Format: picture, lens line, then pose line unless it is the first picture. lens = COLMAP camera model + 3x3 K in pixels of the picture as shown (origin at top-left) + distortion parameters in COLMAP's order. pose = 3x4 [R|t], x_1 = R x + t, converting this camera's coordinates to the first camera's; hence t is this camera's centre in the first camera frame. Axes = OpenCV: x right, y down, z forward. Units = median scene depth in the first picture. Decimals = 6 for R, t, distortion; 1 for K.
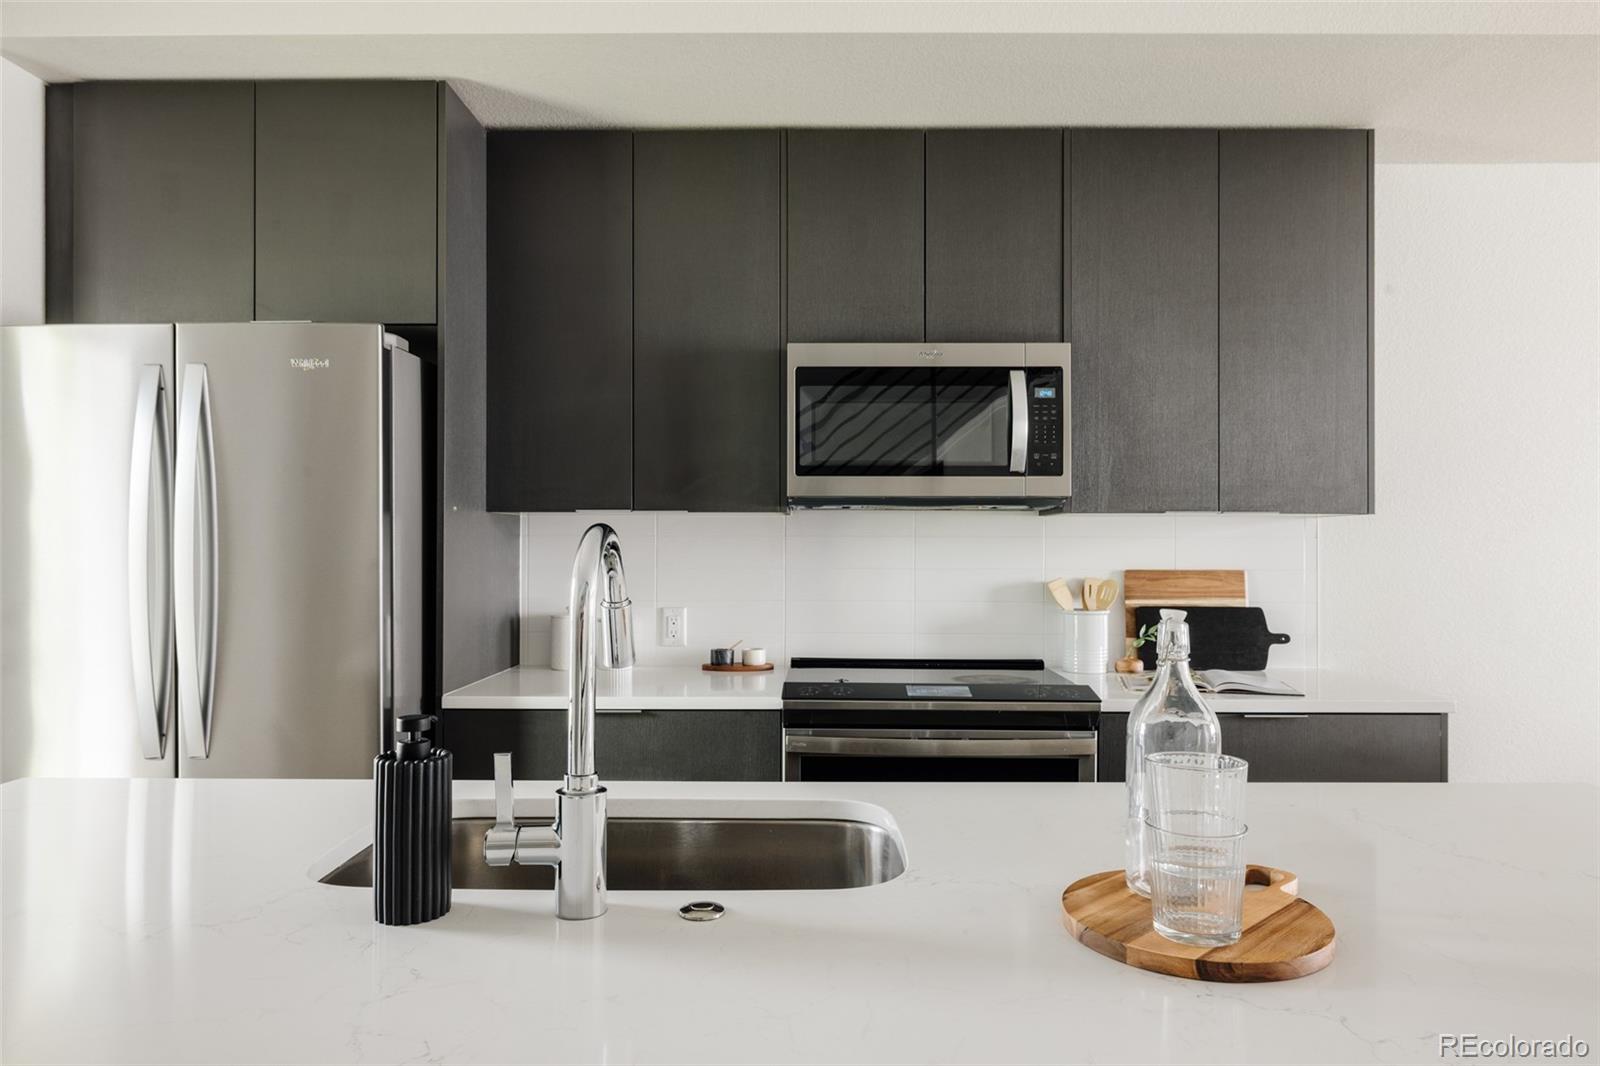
lens RADIAL K [[1025.1, 0, 800.0], [0, 1025.1, 533.0], [0, 0, 1]] dist [-0.002048, -0.001149]
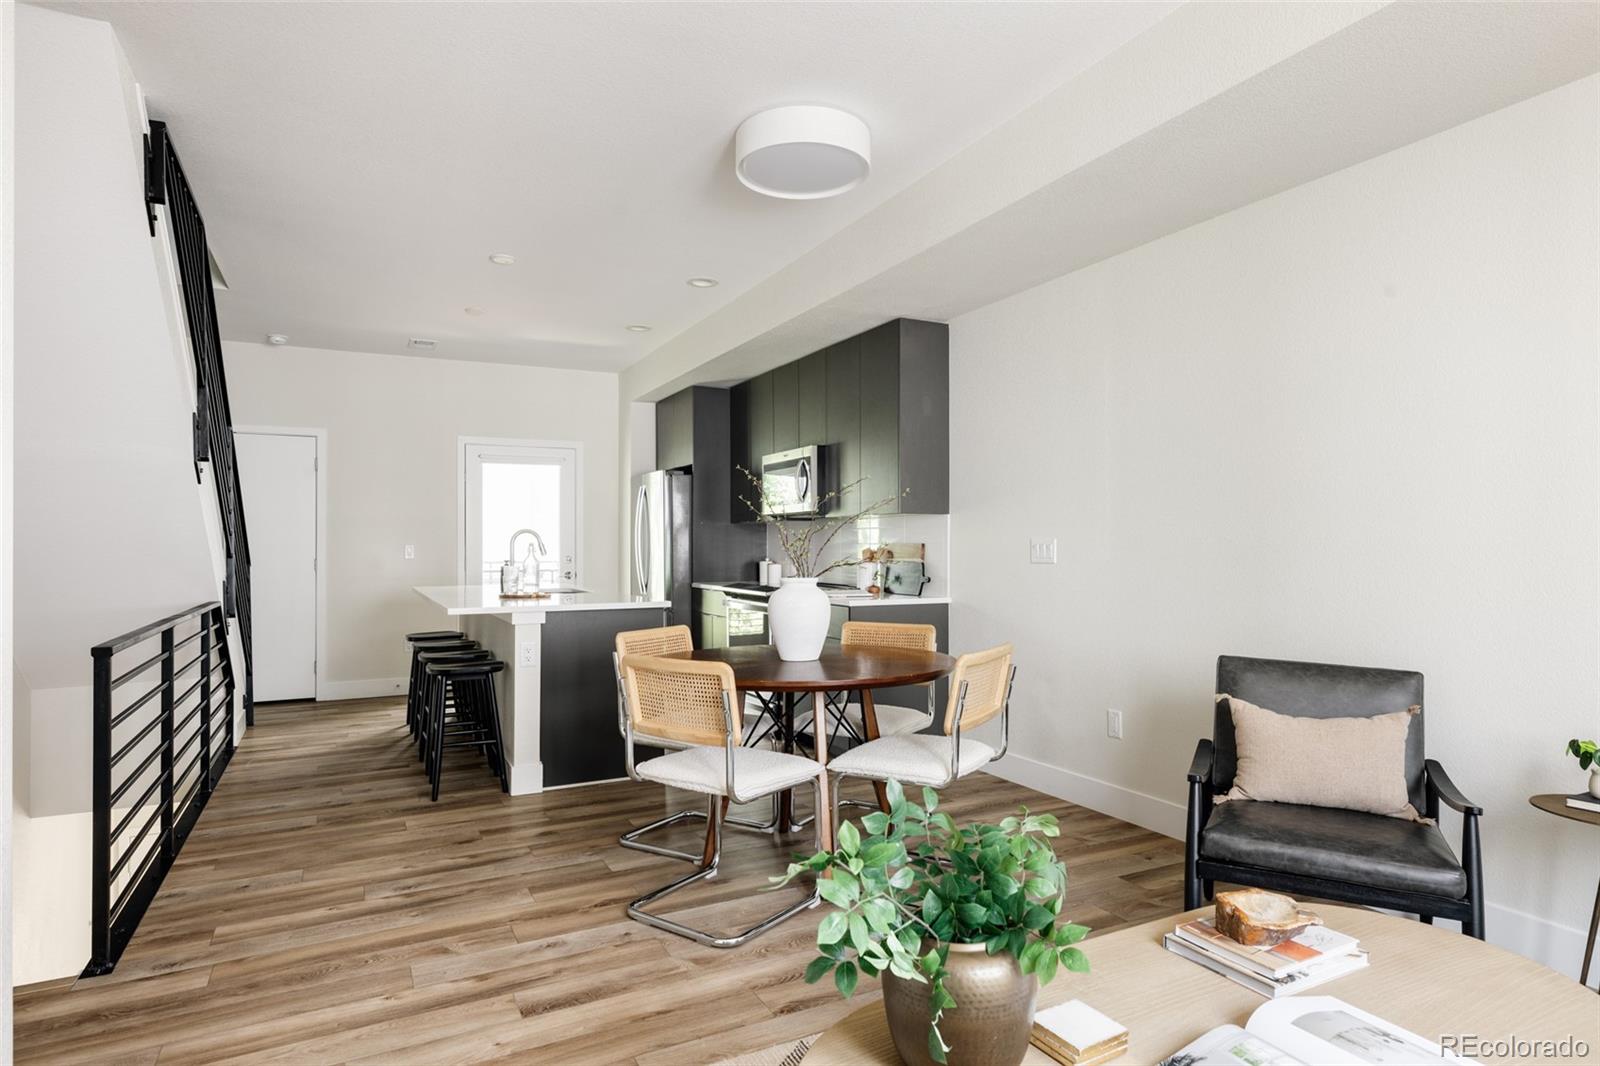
lens RADIAL K [[912.2, 0, 804.8], [0, 912.2, 541.5], [0, 0, 1]] dist [0.003696, 0.000257]
pose [[0.456890, -0.005049, -0.889509, 2.083911], [0.009999, 0.999950, -0.000540, 0.034306], [0.889467, -0.008647, 0.456918, 0.030426]]
